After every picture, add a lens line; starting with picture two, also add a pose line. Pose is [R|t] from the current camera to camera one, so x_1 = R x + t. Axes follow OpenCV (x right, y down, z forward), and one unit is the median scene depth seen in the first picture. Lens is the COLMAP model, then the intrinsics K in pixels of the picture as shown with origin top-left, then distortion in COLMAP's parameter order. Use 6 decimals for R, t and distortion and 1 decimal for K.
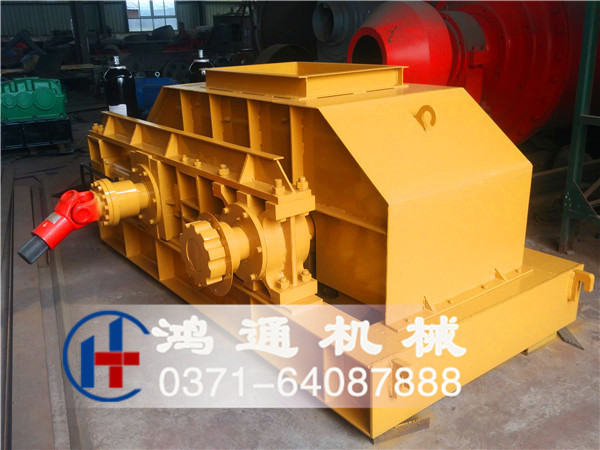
lens RADIAL K [[575.5, 0, 300.0], [0, 575.5, 225.0], [0, 0, 1]] dist [0.004515, -0.017879]
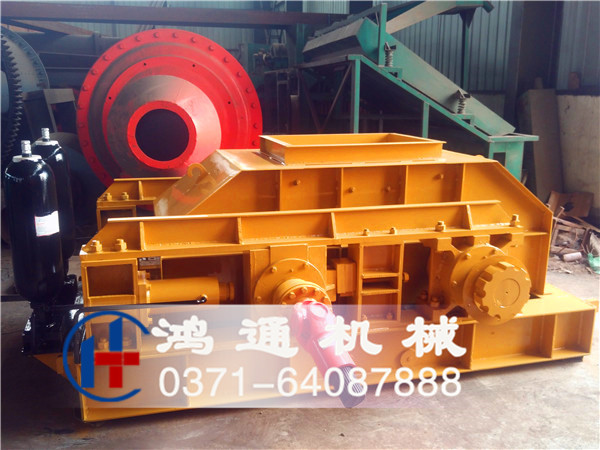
lens RADIAL K [[575.5, 0, 300.0], [0, 575.5, 225.0], [0, 0, 1]] dist [0.004515, -0.017879]
pose [[0.383168, -0.181880, 0.905595, -1.074865], [0.285071, 0.955847, 0.071356, -0.219048], [-0.878588, 0.230818, 0.418098, 0.655835]]
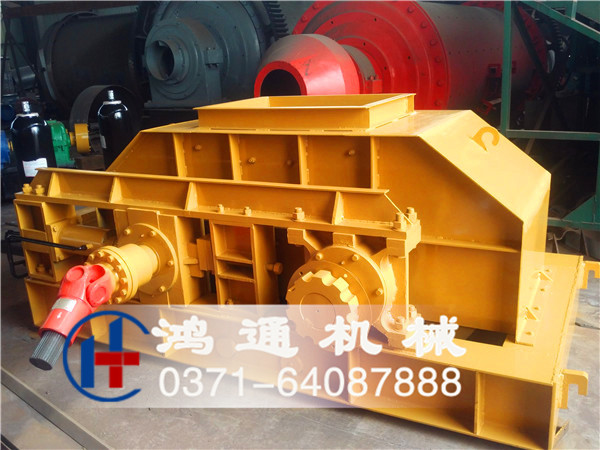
lens RADIAL K [[575.5, 0, 300.0], [0, 575.5, 225.0], [0, 0, 1]] dist [0.004515, -0.017879]
pose [[0.909498, -0.135124, 0.393136, -0.416979], [0.159426, 0.986764, -0.029665, -0.043477], [-0.383924, 0.089657, 0.919002, 0.146601]]
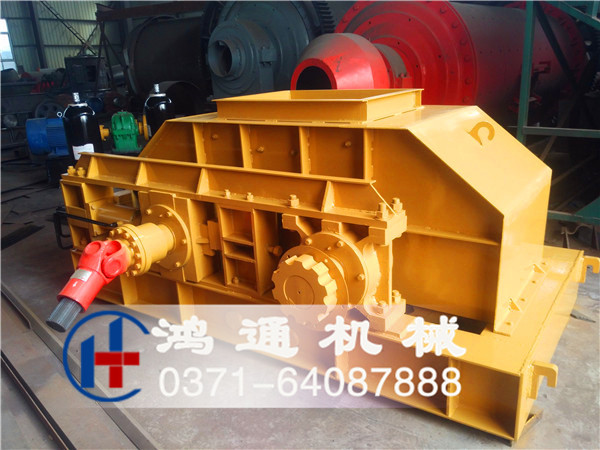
lens RADIAL K [[512.1, 0, 309.6], [0, 512.1, 235.5], [0, 0, 1]] dist [-0.005737, -0.004321]
pose [[0.948067, -0.117768, 0.295465, -0.312985], [0.121467, 0.992578, 0.005869, -0.033418], [-0.293964, 0.030325, 0.955335, 0.150798]]
